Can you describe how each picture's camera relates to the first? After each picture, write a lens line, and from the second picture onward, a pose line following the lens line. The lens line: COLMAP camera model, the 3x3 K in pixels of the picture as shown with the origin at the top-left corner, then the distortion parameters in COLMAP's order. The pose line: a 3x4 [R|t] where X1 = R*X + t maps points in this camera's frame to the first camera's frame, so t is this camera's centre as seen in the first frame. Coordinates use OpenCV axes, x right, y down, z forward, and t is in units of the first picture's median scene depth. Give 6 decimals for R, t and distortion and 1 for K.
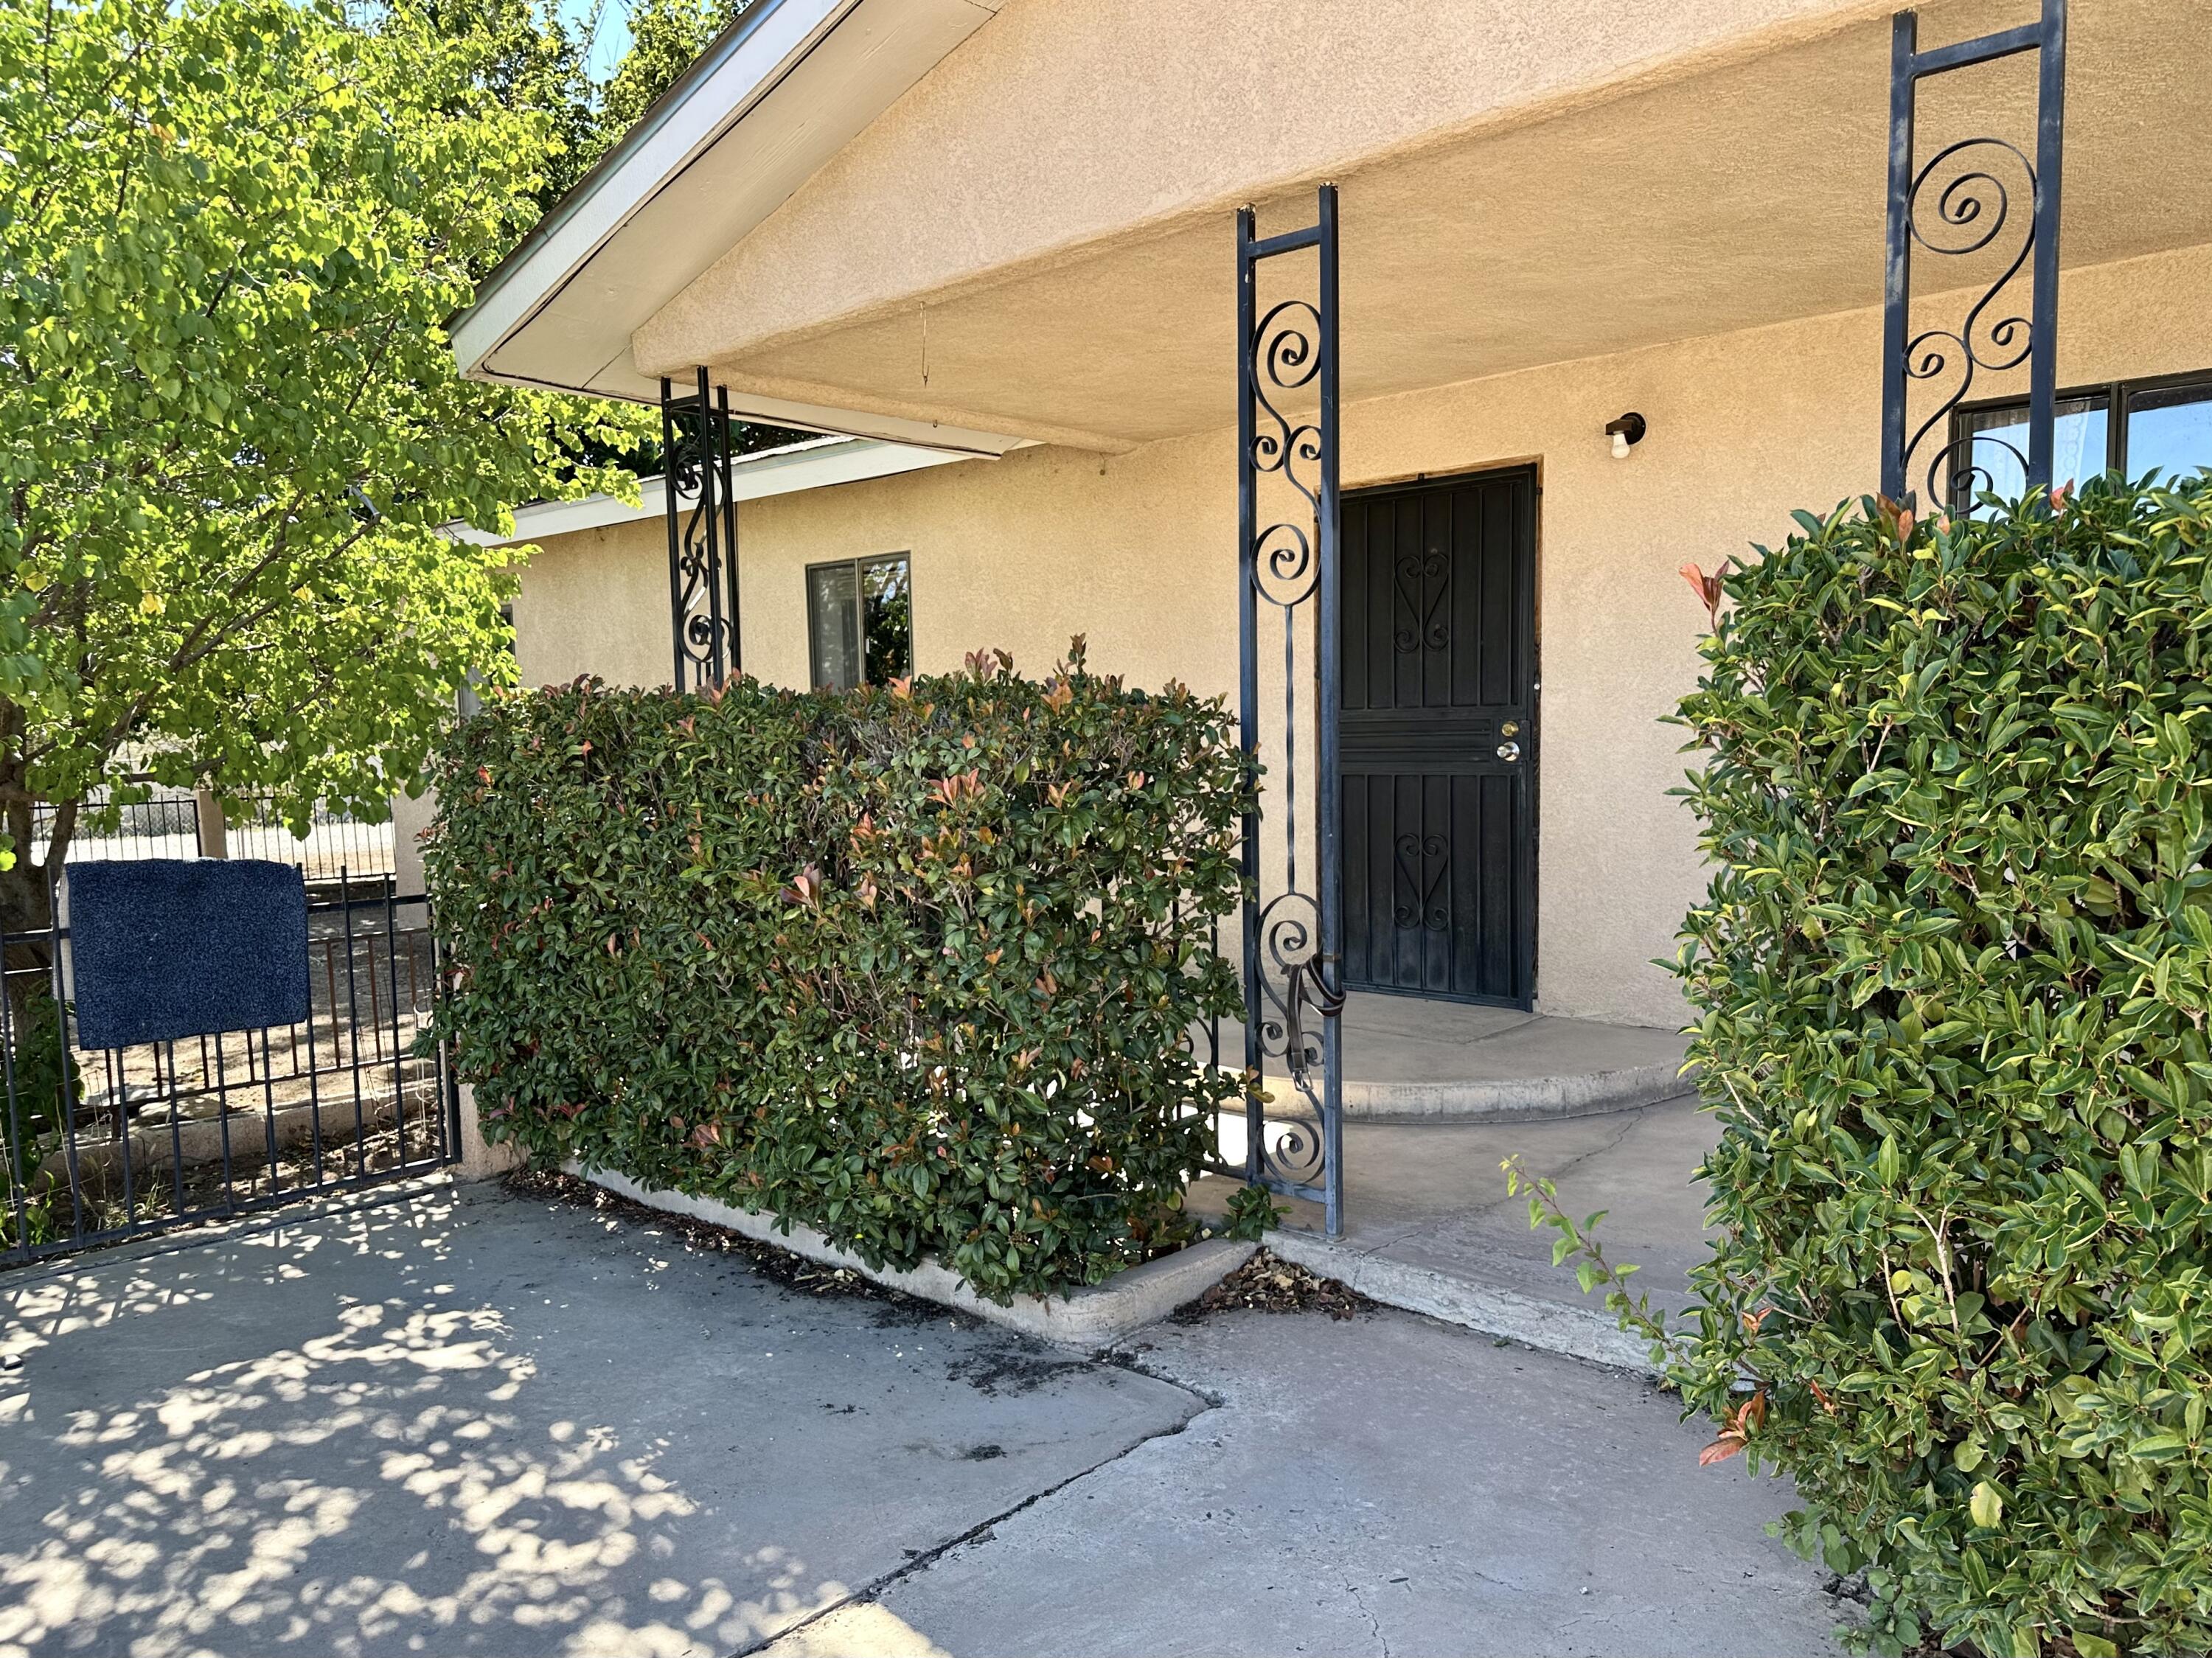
lens RADIAL K [[1617.5, 0, 1057.9], [0, 1617.5, 872.3], [0, 0, 1]] dist [-0.031426, 0.001386]
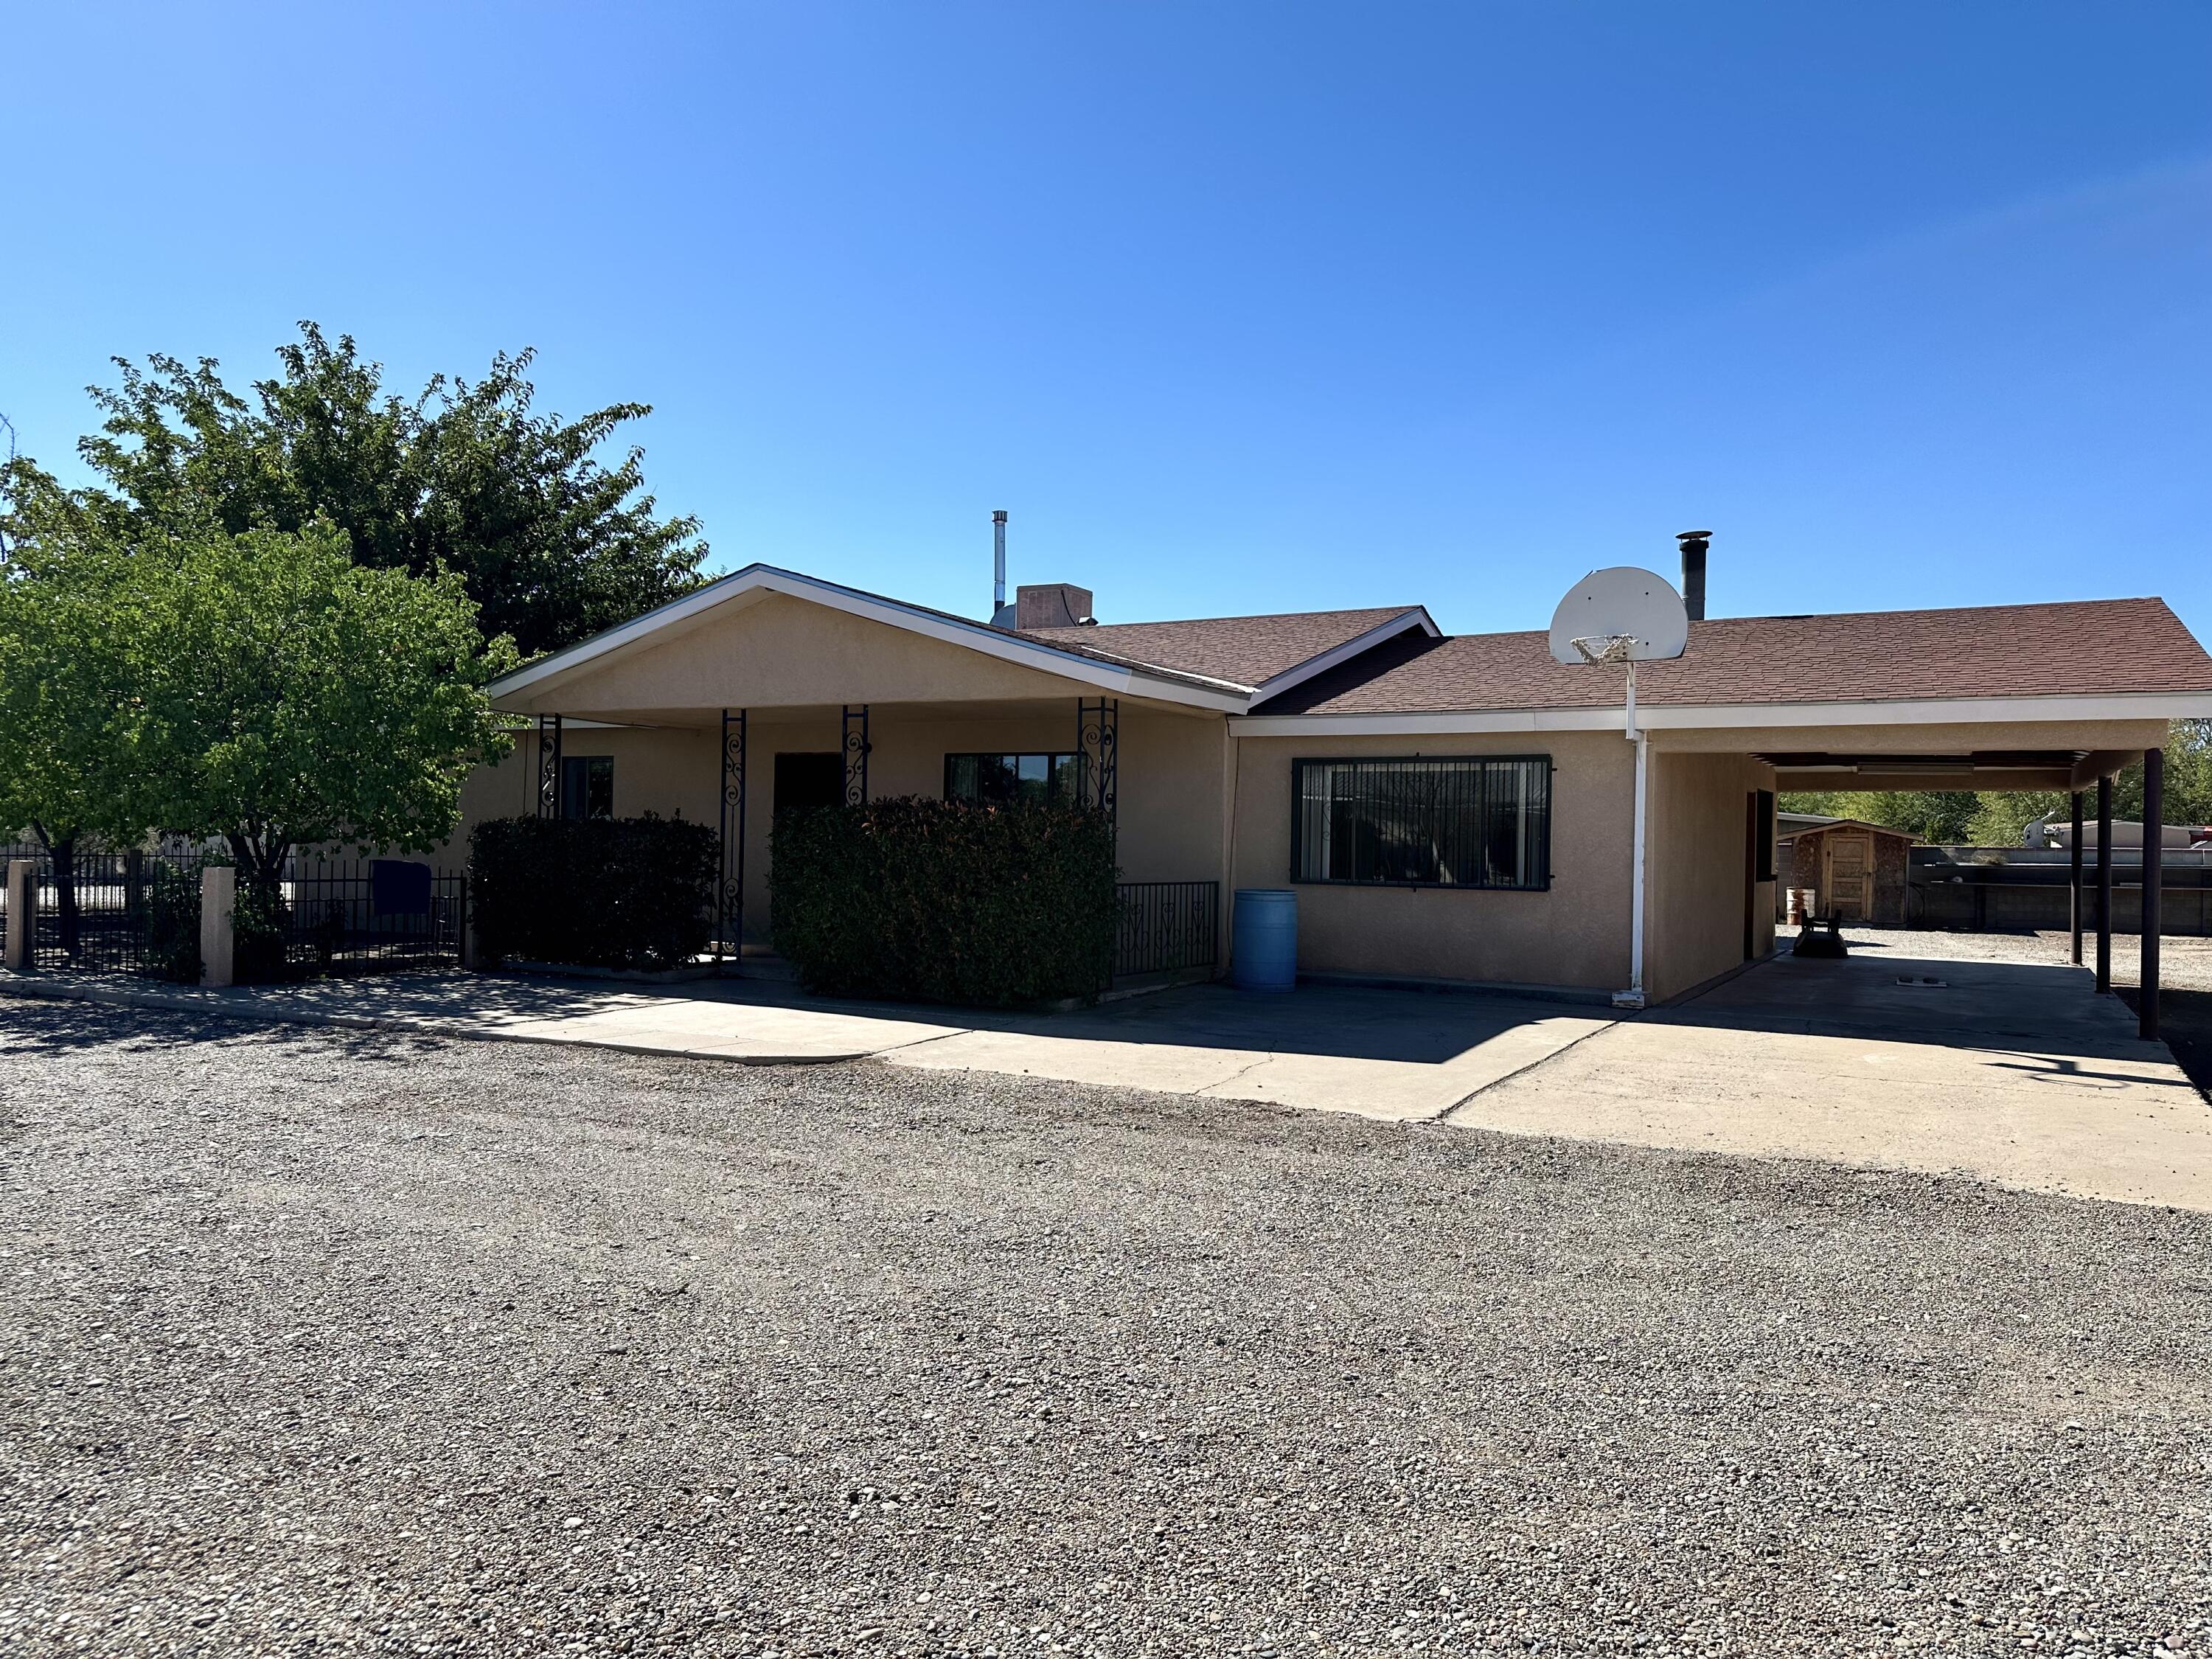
lens RADIAL K [[1587.4, 0, 1106.0], [0, 1587.4, 829.5], [0, 0, 1]] dist [0.041060, 0.002714]
pose [[0.968508, 0.048478, 0.244219, 0.082595], [-0.020921, 0.993238, -0.114193, 0.338744], [-0.248103, 0.105488, 0.962973, -3.150862]]
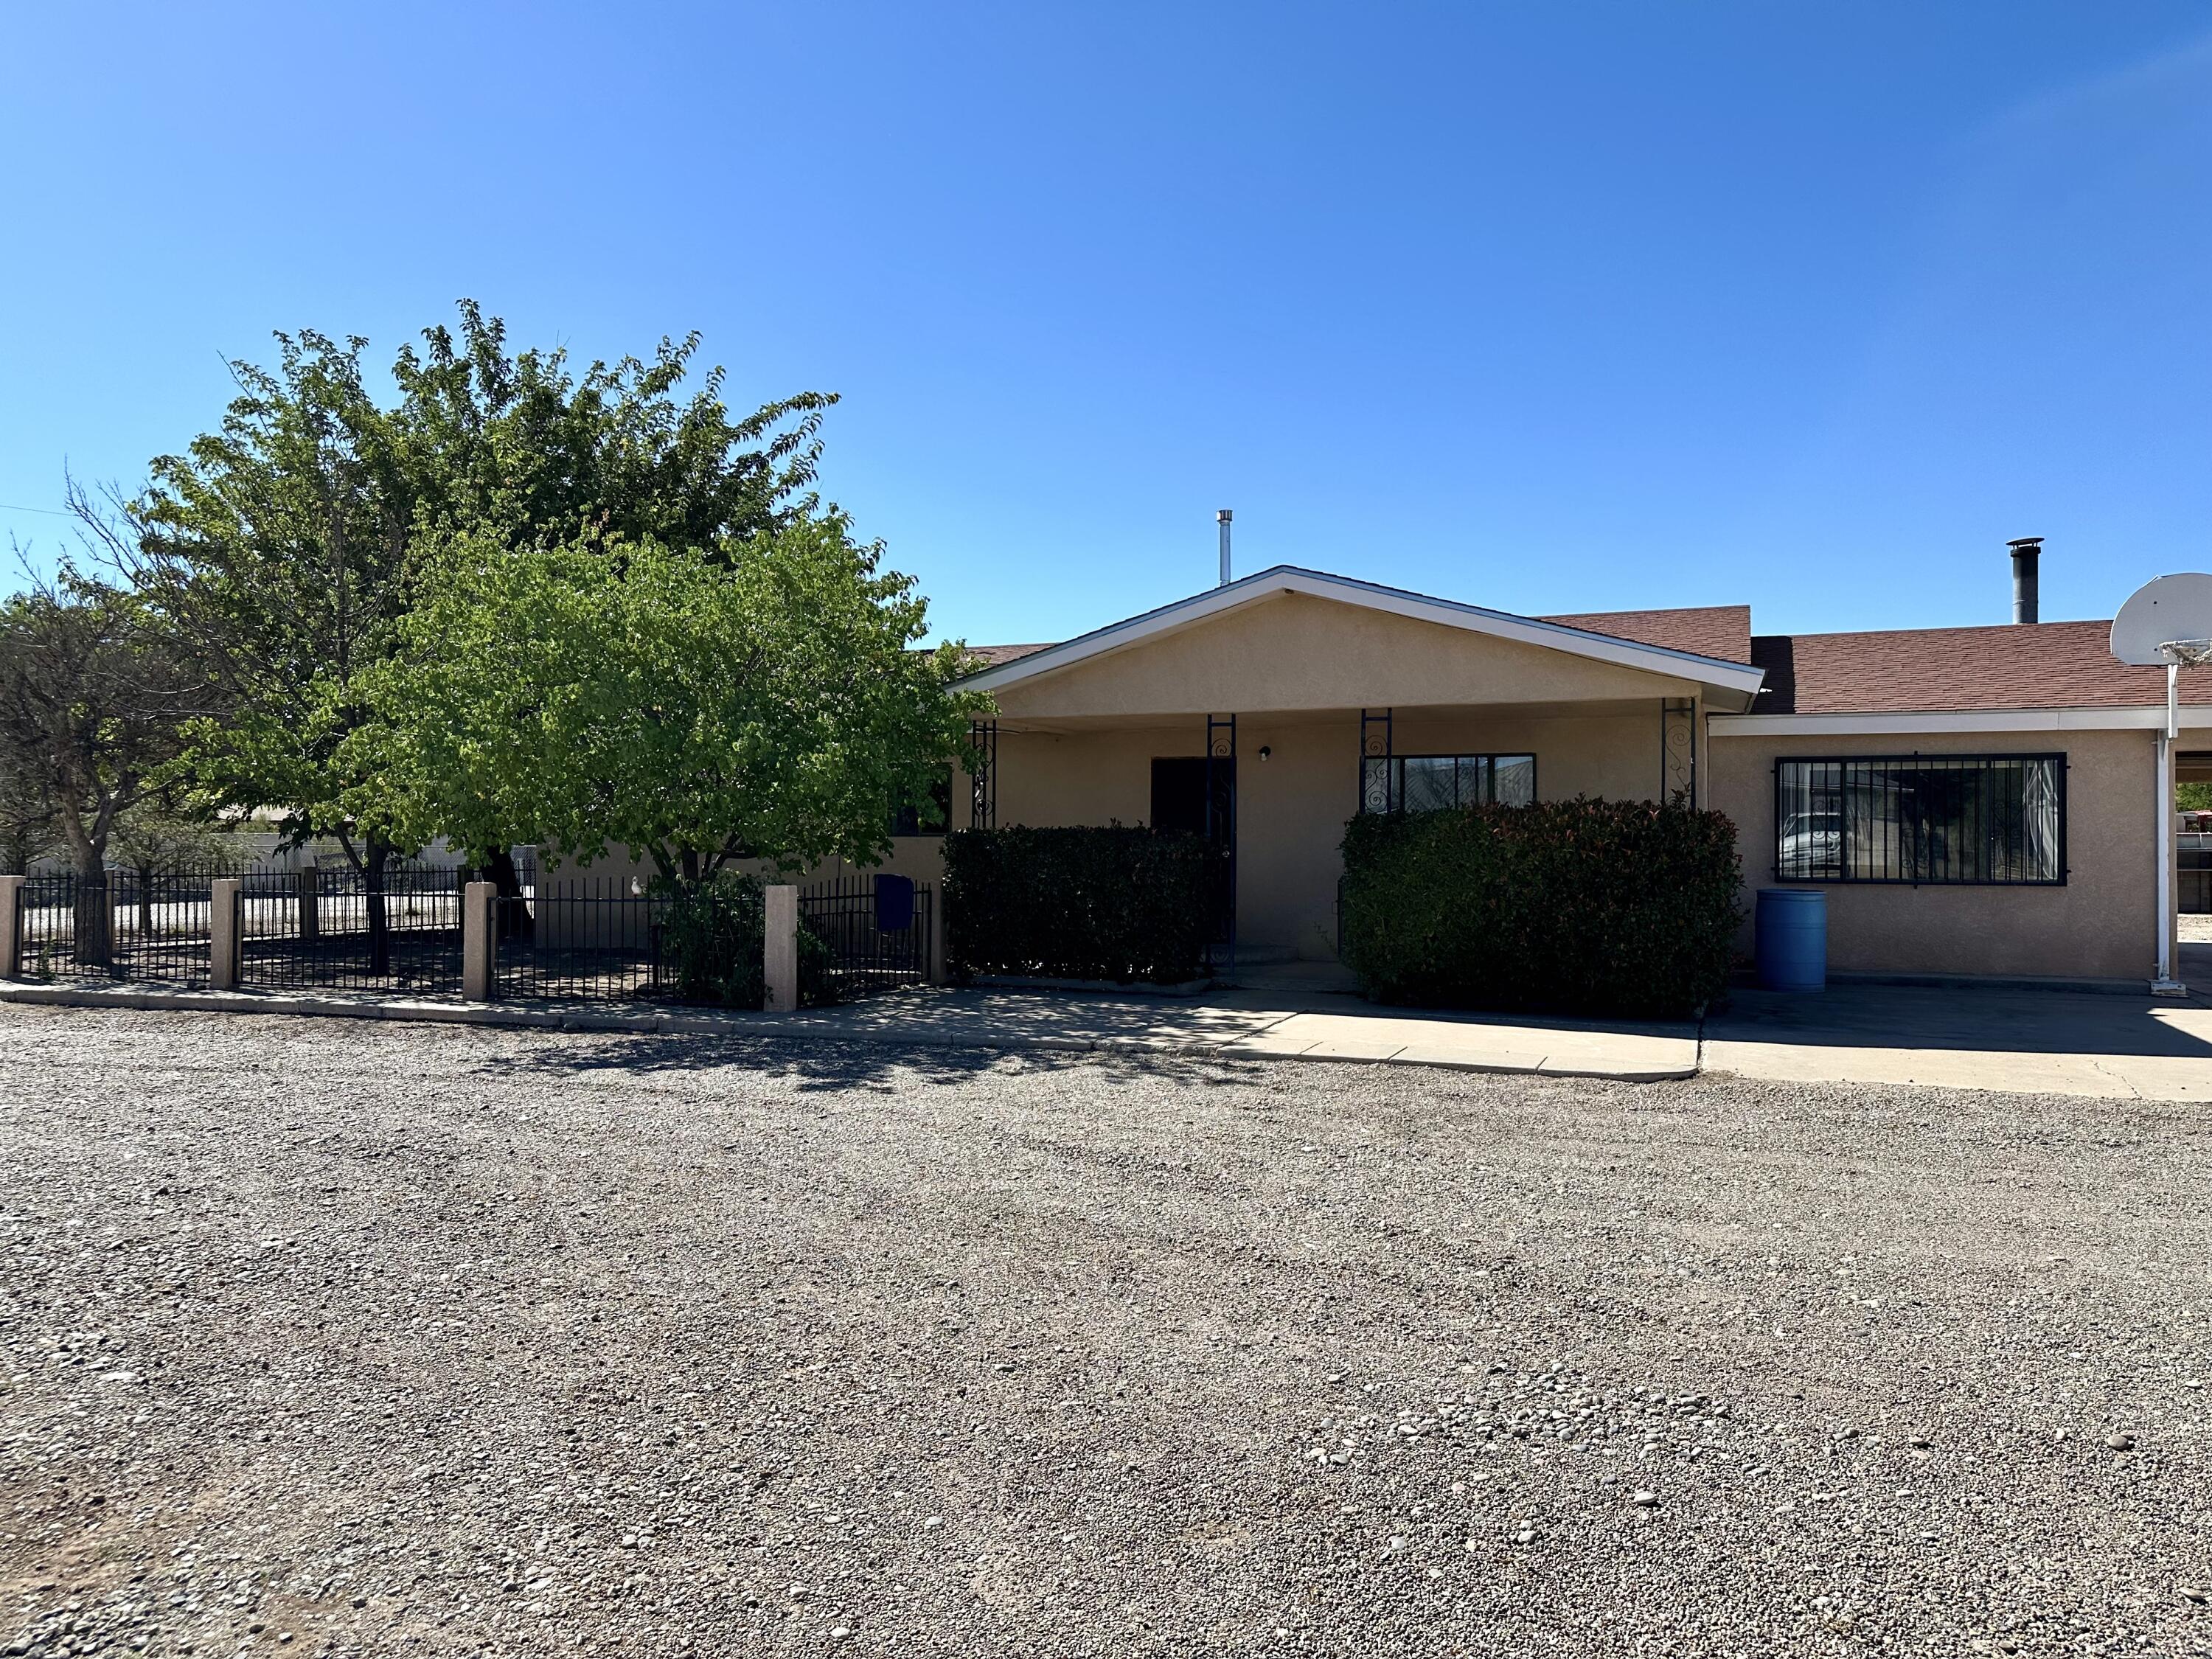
lens RADIAL K [[1530.7, 0, 1106.0], [0, 1530.7, 829.5], [0, 0, 1]] dist [0.092467, 0.000103]
pose [[0.925156, 0.036300, 0.377846, -1.597249], [0.008952, 0.993054, -0.117322, 0.324173], [-0.379481, 0.111924, 0.918405, -2.402025]]
